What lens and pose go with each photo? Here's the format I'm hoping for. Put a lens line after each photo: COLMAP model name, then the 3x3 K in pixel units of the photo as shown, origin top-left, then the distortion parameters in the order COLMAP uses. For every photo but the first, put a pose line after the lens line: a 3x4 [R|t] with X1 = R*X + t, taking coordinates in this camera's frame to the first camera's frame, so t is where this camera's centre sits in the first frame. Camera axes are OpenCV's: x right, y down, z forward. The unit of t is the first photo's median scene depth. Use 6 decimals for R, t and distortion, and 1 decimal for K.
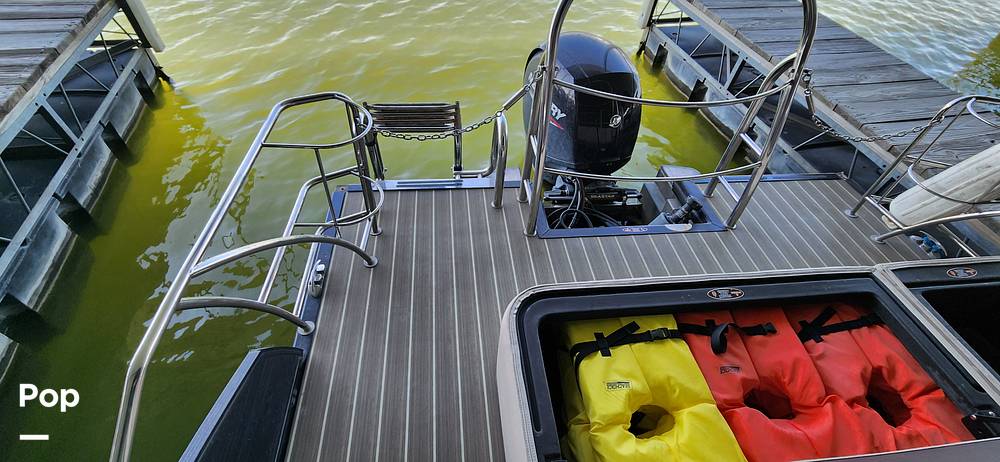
lens RADIAL K [[416.3, 0, 500.0], [0, 416.3, 231.0], [0, 0, 1]] dist [-0.001497, -0.000087]
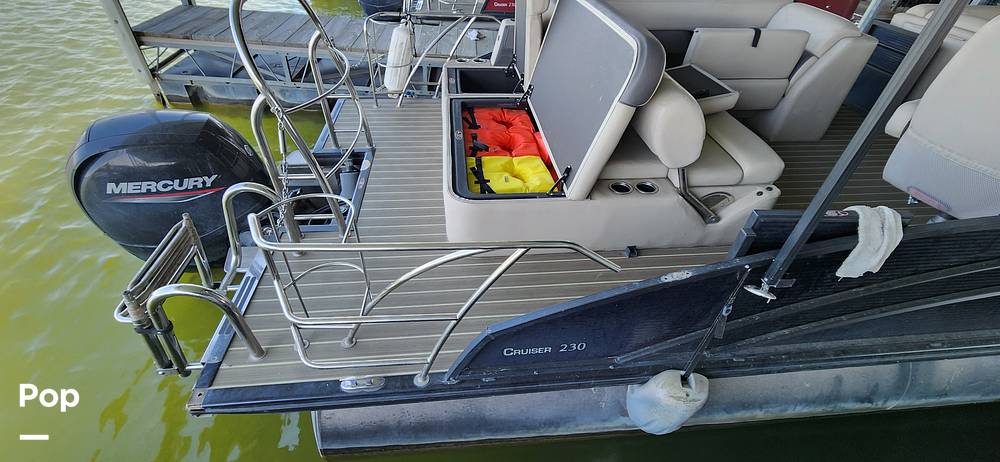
lens RADIAL K [[416.3, 0, 500.0], [0, 416.3, 231.0], [0, 0, 1]] dist [-0.001497, -0.000087]
pose [[0.004684, -0.679052, 0.734075, -0.125971], [0.665333, 0.550139, 0.504657, -0.048910], [-0.746532, 0.486041, 0.454373, 0.019880]]
